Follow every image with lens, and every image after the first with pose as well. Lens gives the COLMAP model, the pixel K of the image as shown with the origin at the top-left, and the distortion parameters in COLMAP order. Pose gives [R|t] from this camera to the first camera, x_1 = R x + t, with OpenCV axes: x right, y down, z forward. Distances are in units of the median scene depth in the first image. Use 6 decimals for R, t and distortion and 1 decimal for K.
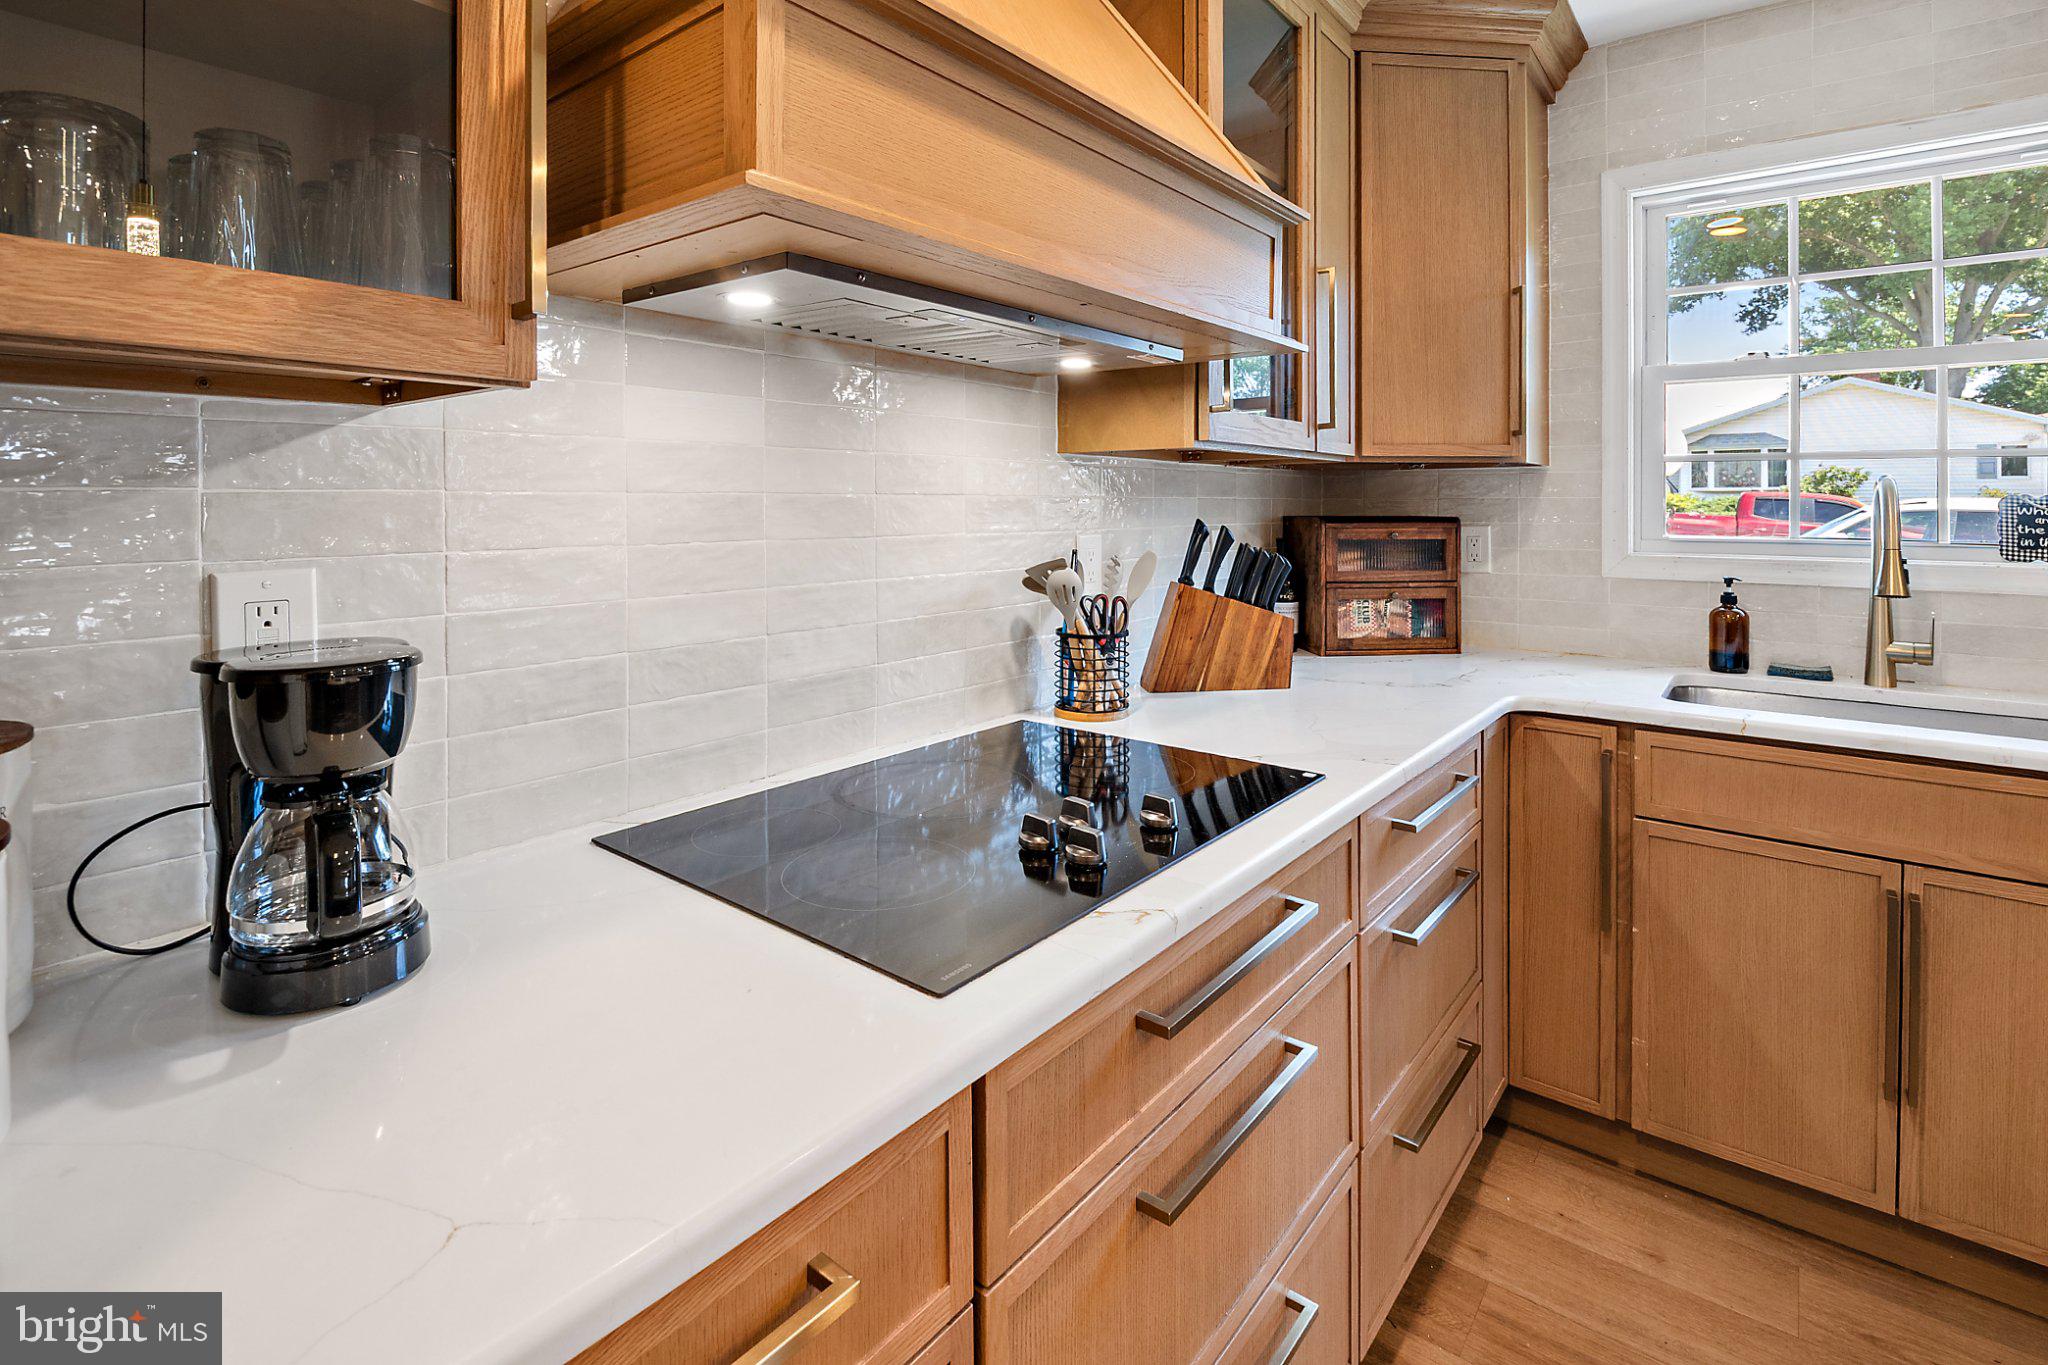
lens RADIAL K [[976.6, 0, 1027.9], [0, 976.6, 515.9], [0, 0, 1]] dist [-0.009643, -0.000610]
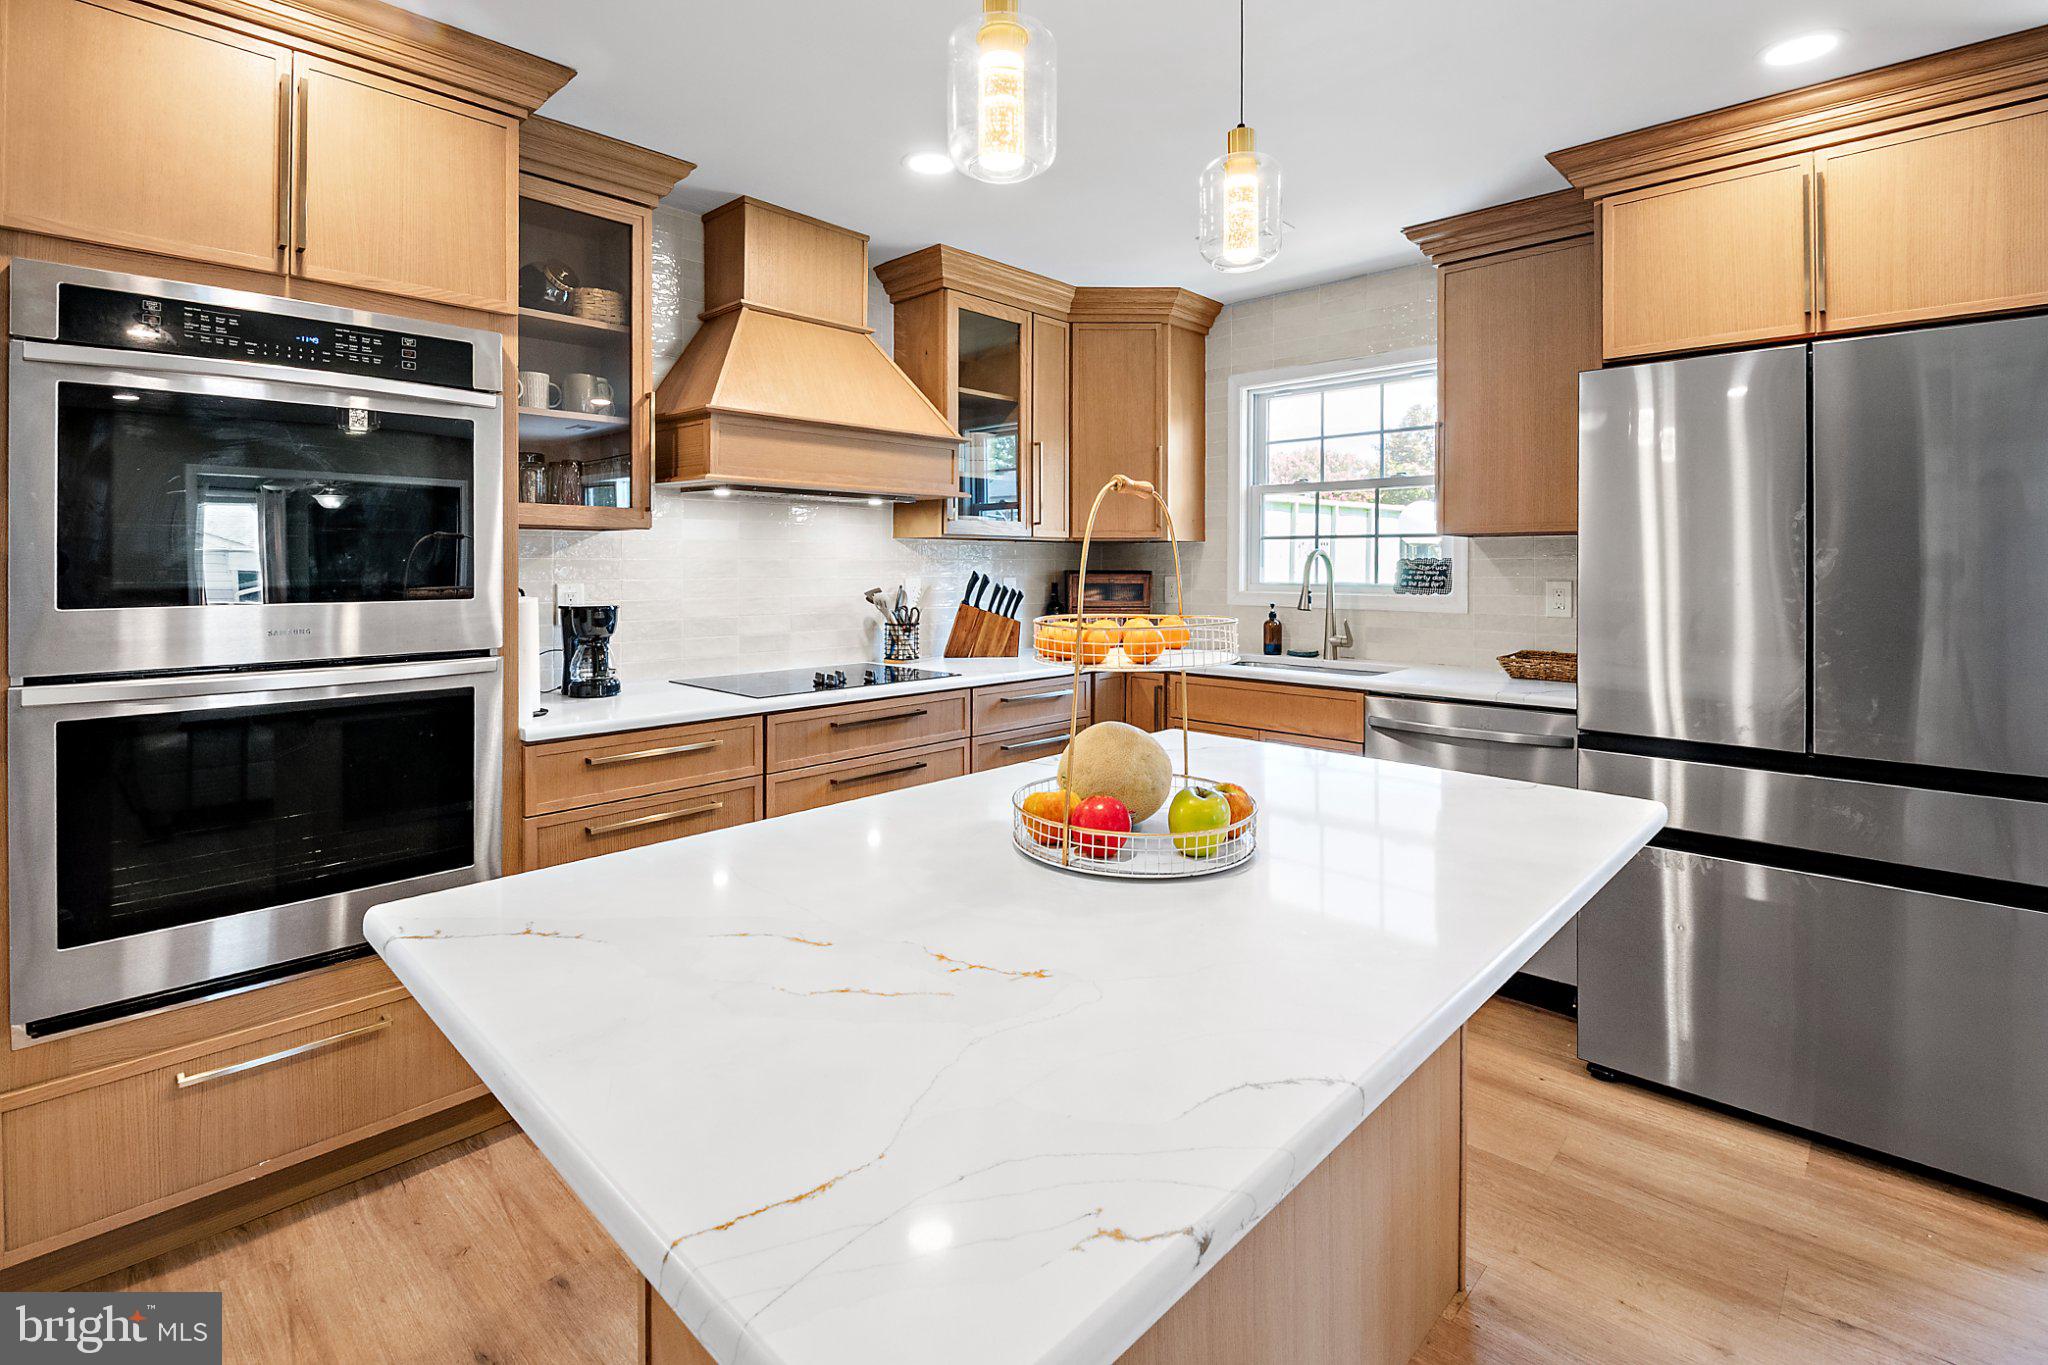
lens RADIAL K [[950.6, 0, 1028.7], [0, 950.6, 568.0], [0, 0, 1]] dist [-0.001451, -0.000213]
pose [[0.996949, 0.001375, -0.078044, 0.447972], [-0.002061, 0.999960, -0.008718, 0.014325], [0.078029, 0.008852, 0.996912, -0.925074]]
